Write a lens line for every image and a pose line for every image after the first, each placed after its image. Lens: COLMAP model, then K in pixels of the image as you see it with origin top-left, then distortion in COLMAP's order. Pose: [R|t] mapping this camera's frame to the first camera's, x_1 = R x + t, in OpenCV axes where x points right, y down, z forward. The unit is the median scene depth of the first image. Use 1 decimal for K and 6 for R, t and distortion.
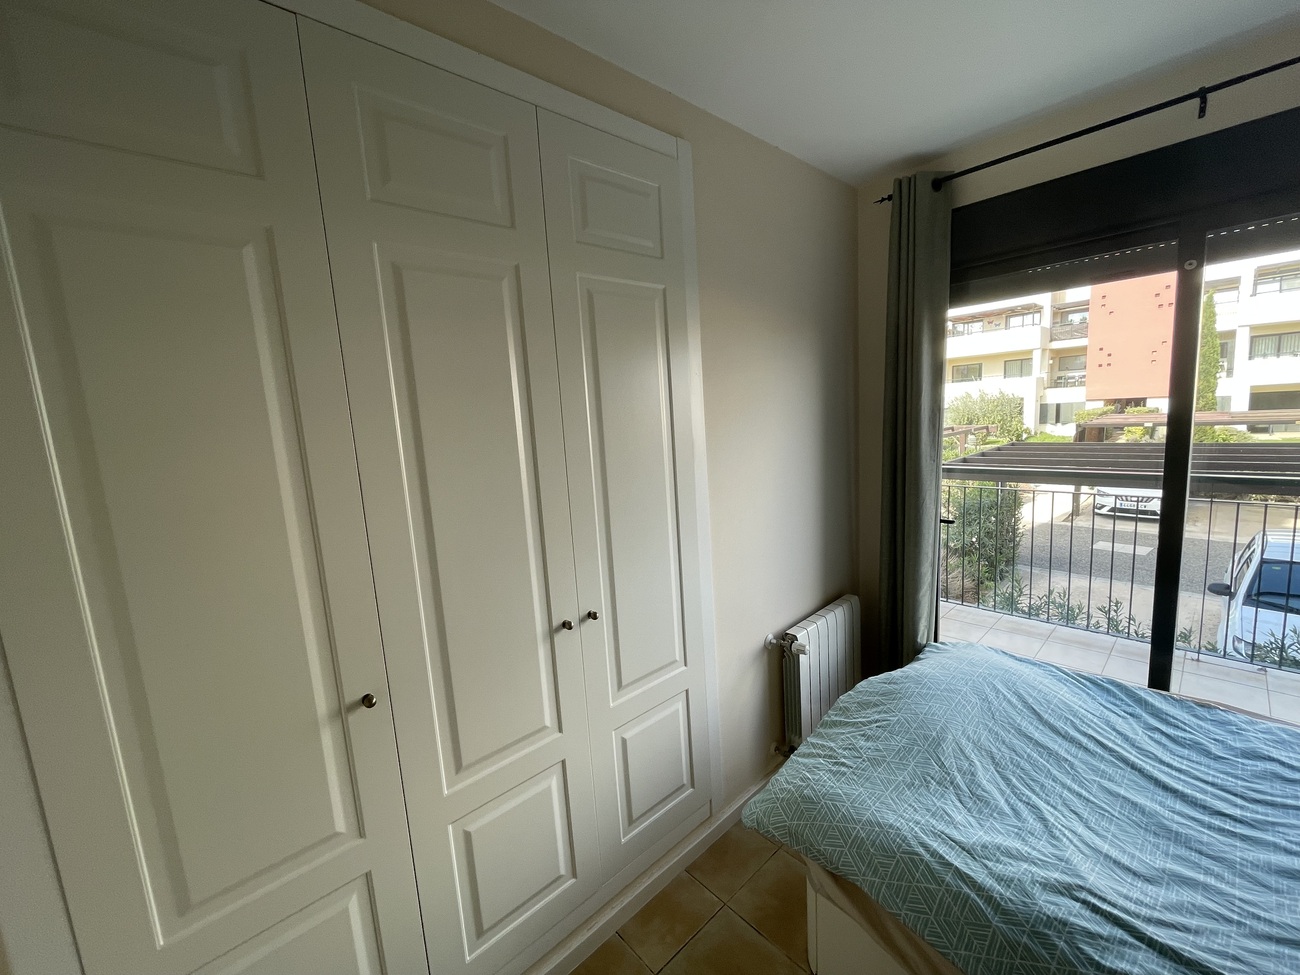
lens RADIAL K [[522.3, 0, 660.3], [0, 522.3, 485.2], [0, 0, 1]] dist [-0.003004, -0.000411]
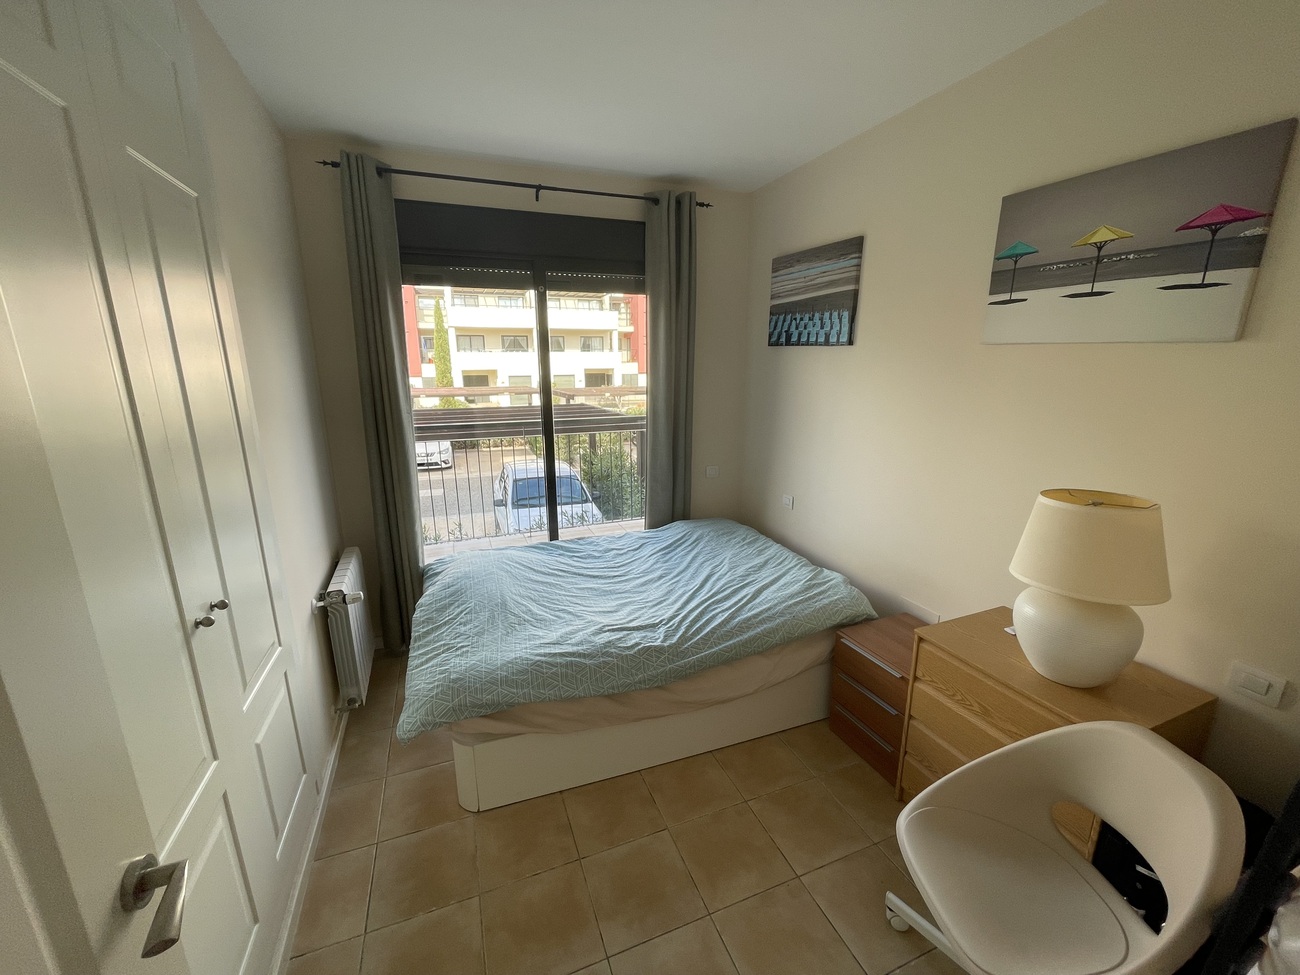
lens RADIAL K [[522.3, 0, 648.9], [0, 522.3, 482.4], [0, 0, 1]] dist [-0.003004, -0.000411]
pose [[0.362717, -0.149166, 0.919884, -0.597913], [0.110998, 0.986995, 0.116281, 0.046670], [-0.925265, 0.059928, 0.374556, 0.086728]]
